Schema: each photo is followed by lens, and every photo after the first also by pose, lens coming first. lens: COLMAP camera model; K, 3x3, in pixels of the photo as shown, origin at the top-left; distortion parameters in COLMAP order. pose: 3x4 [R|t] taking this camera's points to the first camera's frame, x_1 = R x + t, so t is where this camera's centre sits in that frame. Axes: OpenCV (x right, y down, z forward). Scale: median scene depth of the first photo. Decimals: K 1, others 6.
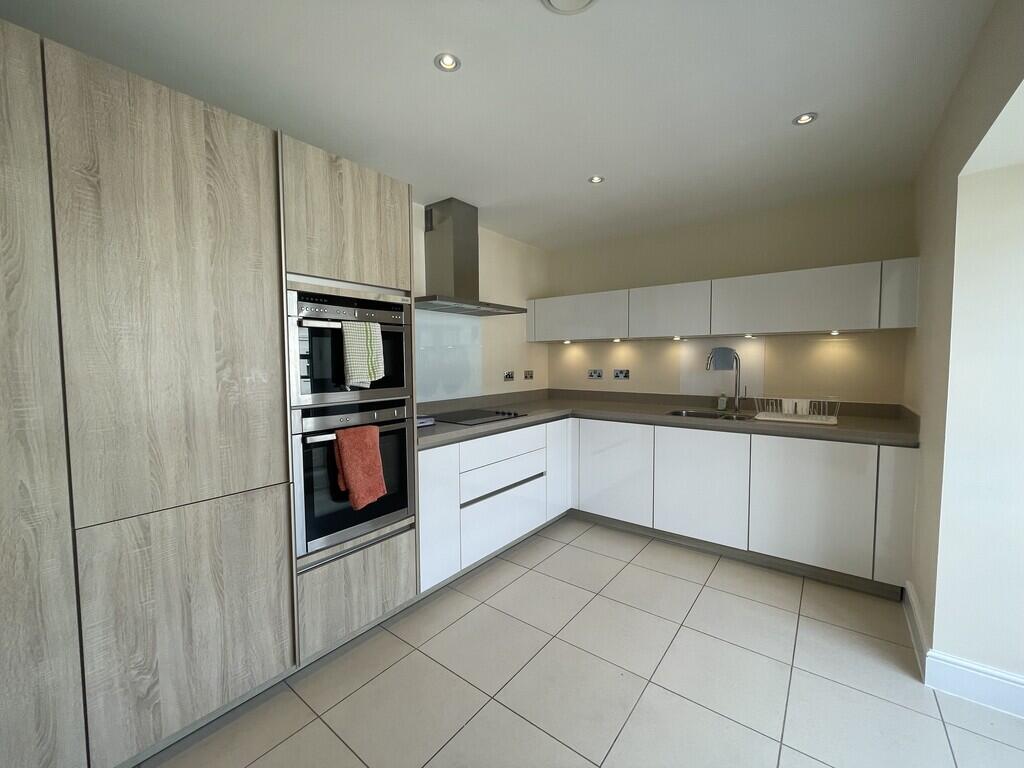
lens RADIAL K [[414.2, 0, 509.7], [0, 414.2, 384.1], [0, 0, 1]] dist [0.003150, -0.000442]
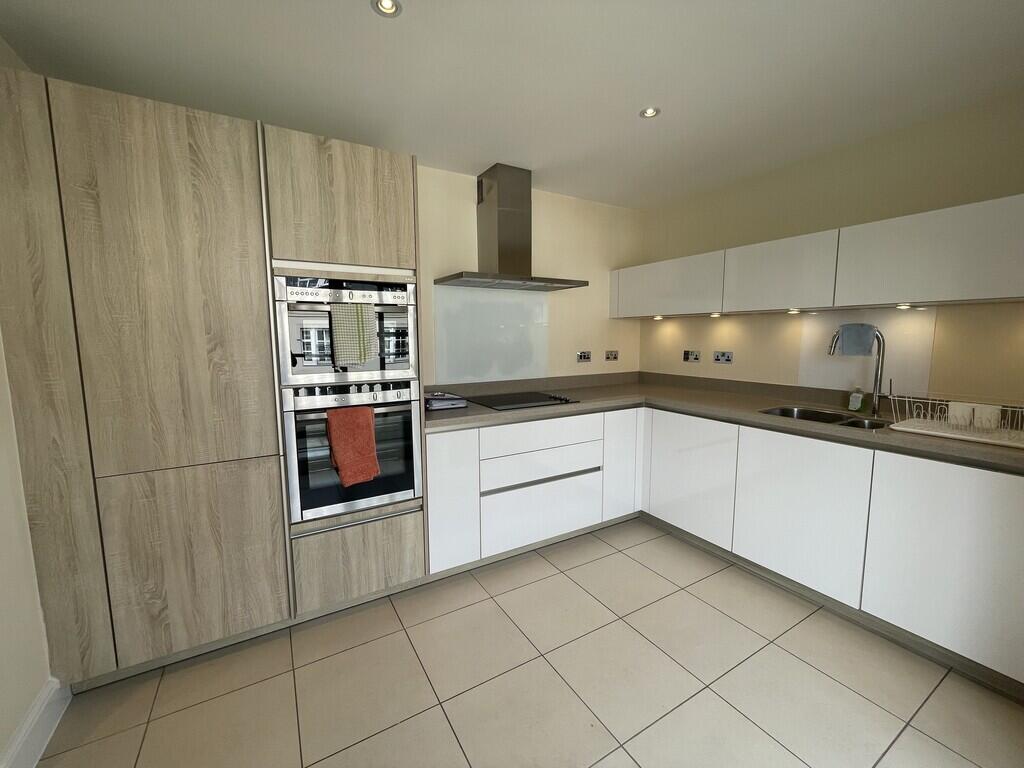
lens RADIAL K [[414.2, 0, 511.8], [0, 414.2, 383.1], [0, 0, 1]] dist [0.003150, -0.000442]
pose [[0.930701, 0.044044, -0.363120, 0.385678], [-0.022718, 0.997768, 0.062794, -0.031379], [0.365075, -0.050193, 0.929624, 0.200820]]
